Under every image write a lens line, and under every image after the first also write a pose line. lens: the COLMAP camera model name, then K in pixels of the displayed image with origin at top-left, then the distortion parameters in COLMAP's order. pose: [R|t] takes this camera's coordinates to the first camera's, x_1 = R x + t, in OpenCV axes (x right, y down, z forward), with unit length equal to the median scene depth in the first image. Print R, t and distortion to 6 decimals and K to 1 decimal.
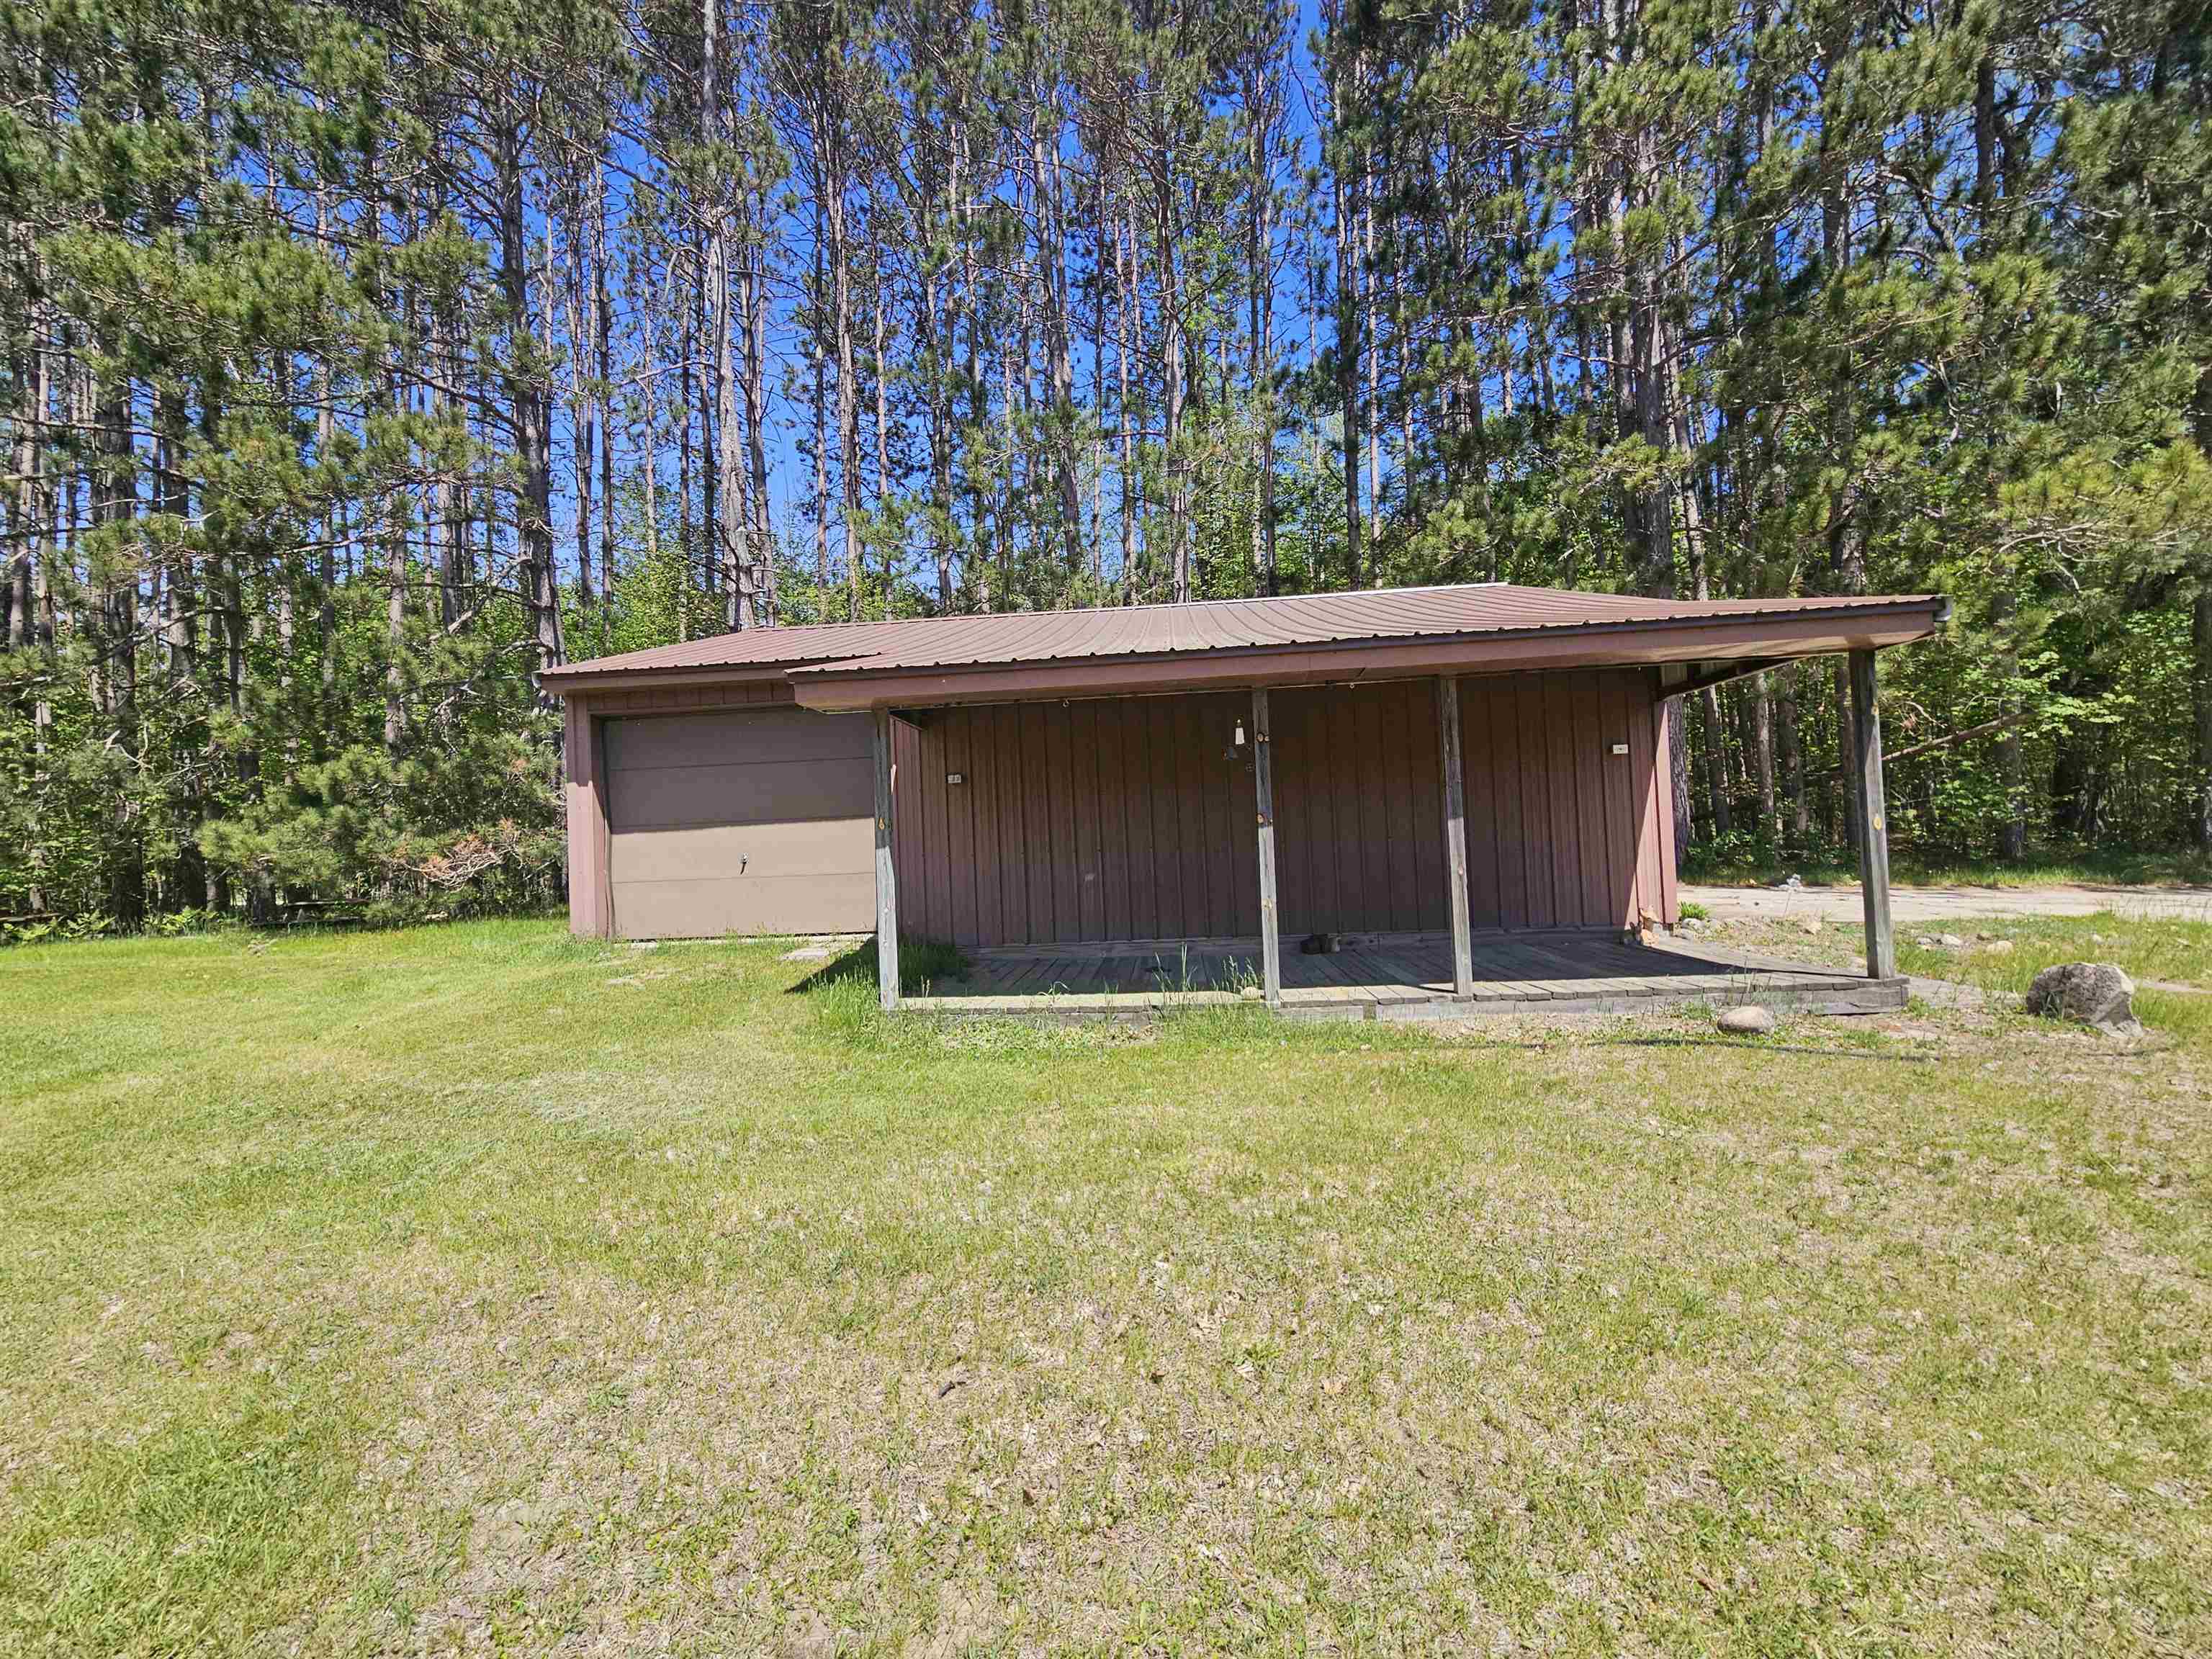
lens RADIAL K [[905.8, 0, 1107.2], [0, 905.8, 824.6], [0, 0, 1]] dist [-0.003771, 0.001879]
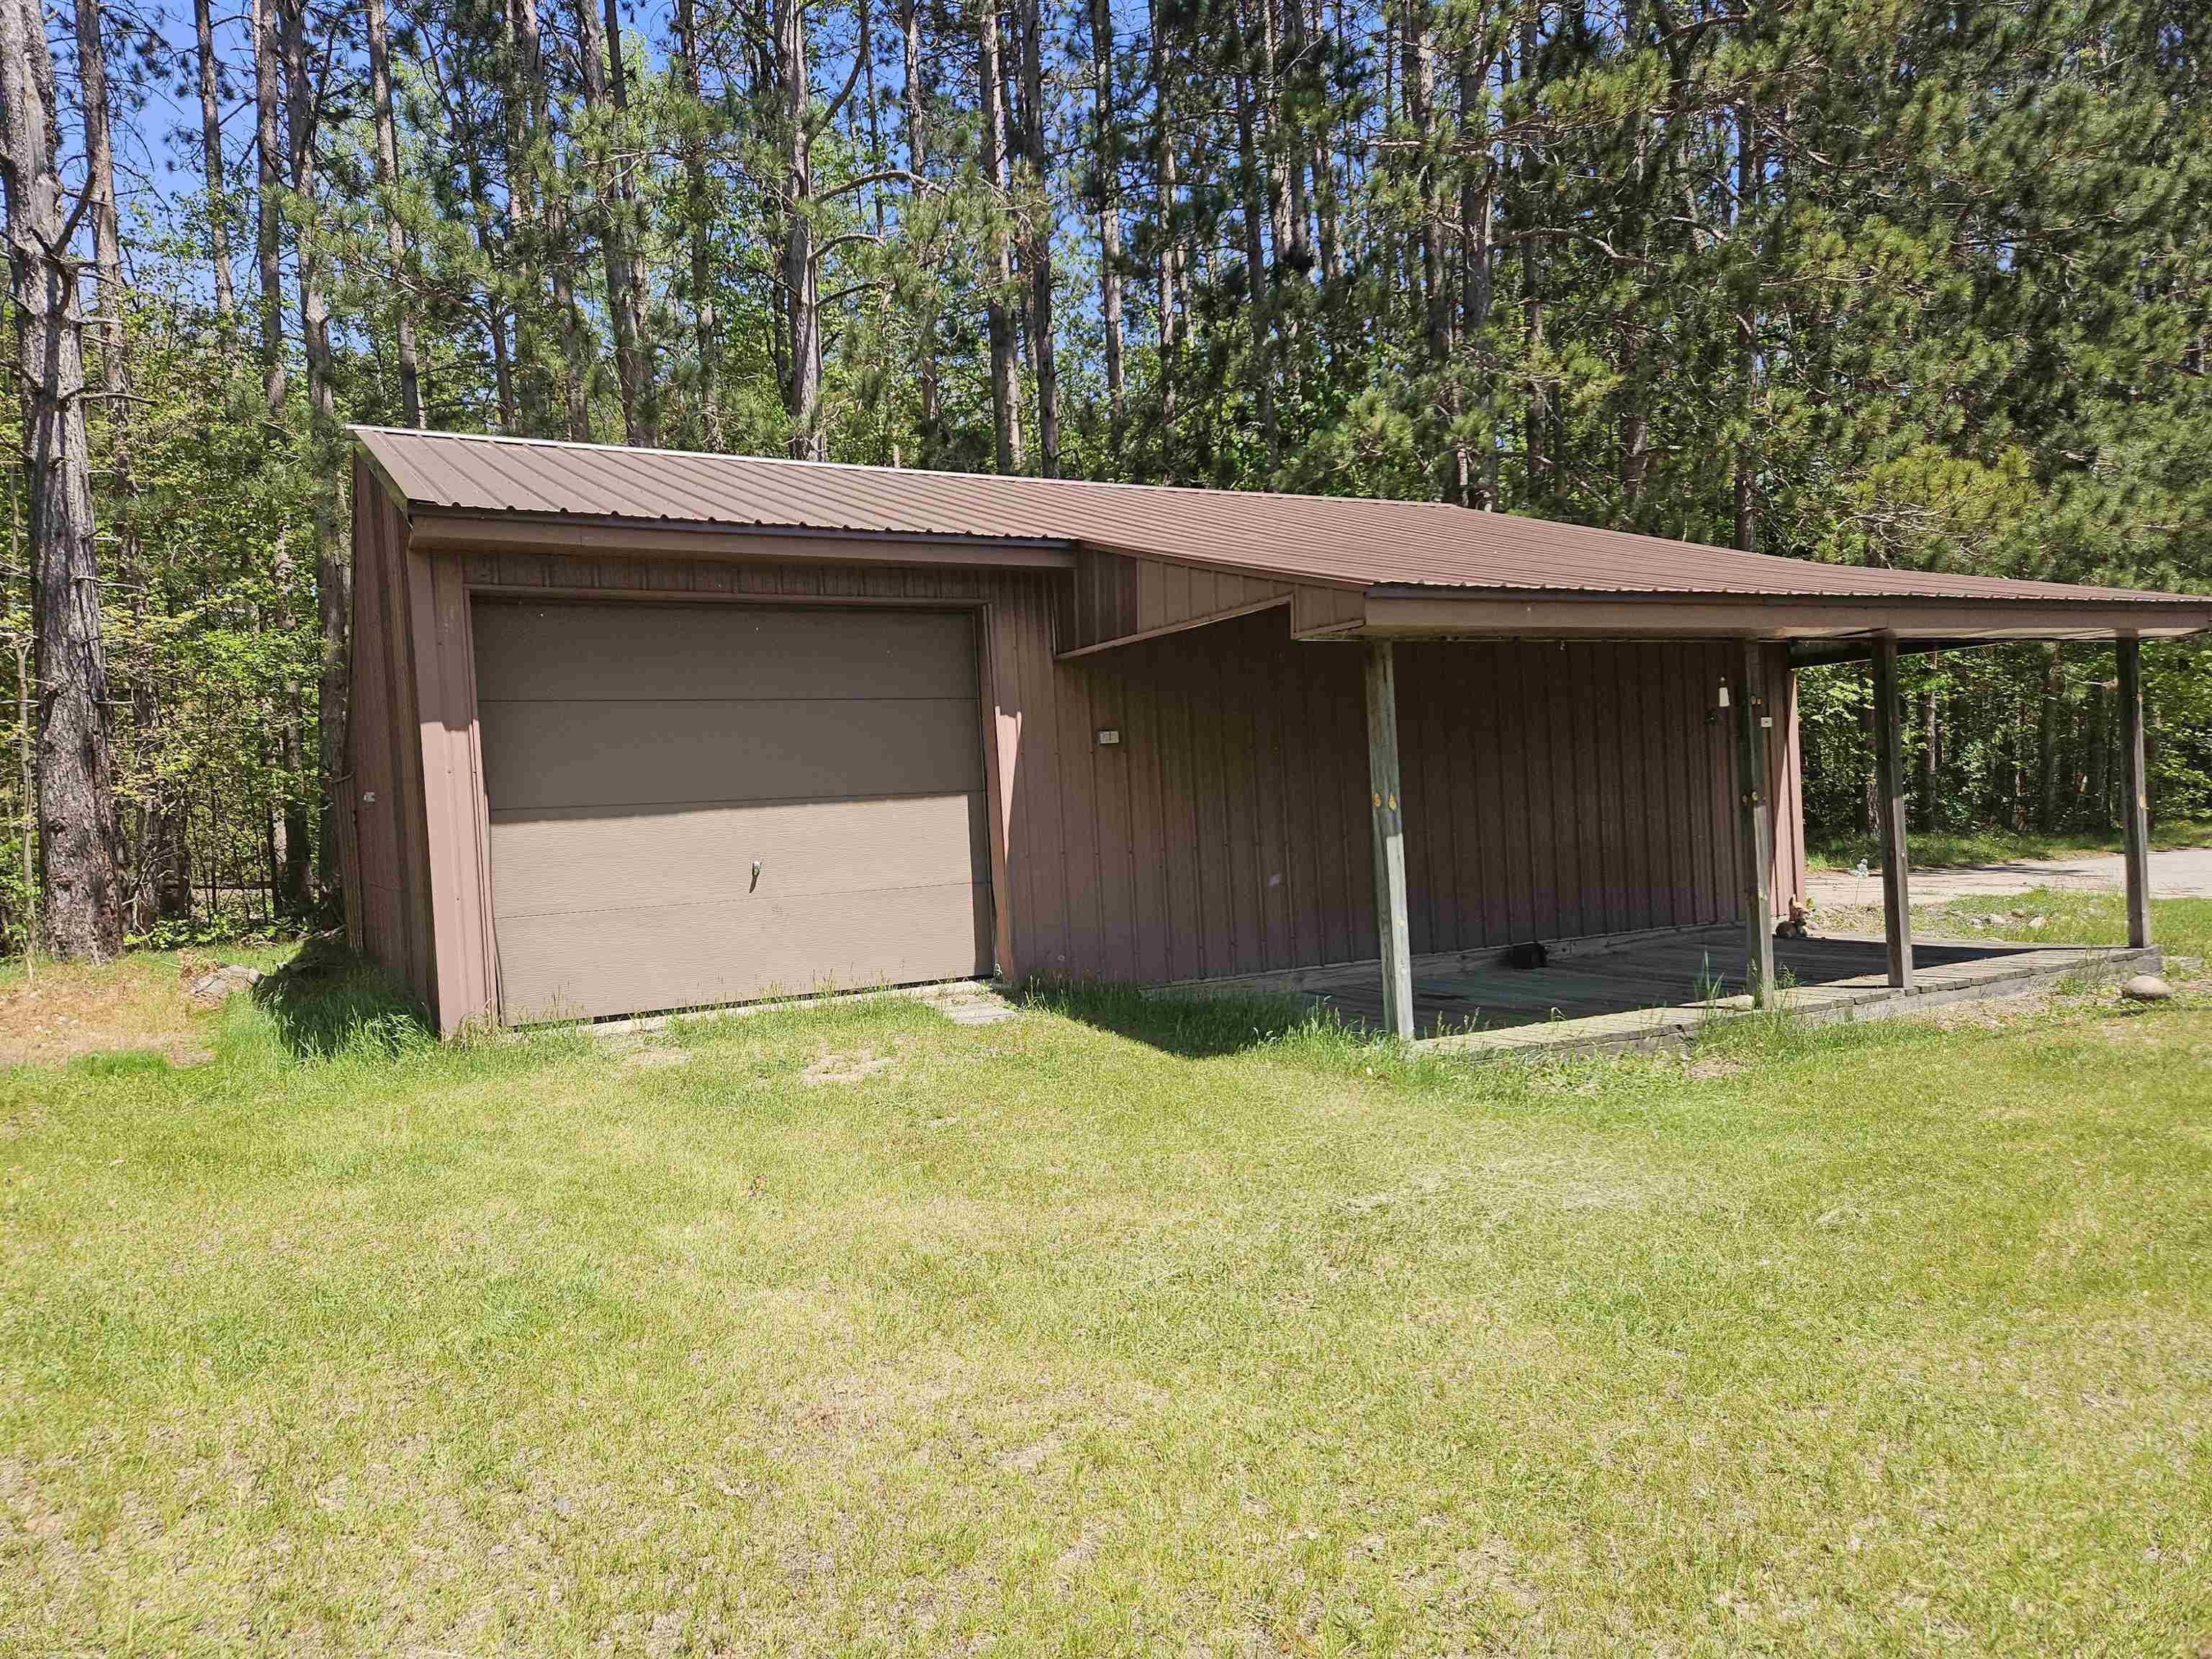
lens RADIAL K [[1462.1, 0, 1108.2], [0, 1462.1, 833.4], [0, 0, 1]] dist [0.073118, -0.055476]
pose [[0.844847, -0.007409, 0.534957, -0.739021], [0.002427, 0.999947, 0.010016, 0.008917], [-0.535003, -0.007163, 0.844820, 0.101332]]
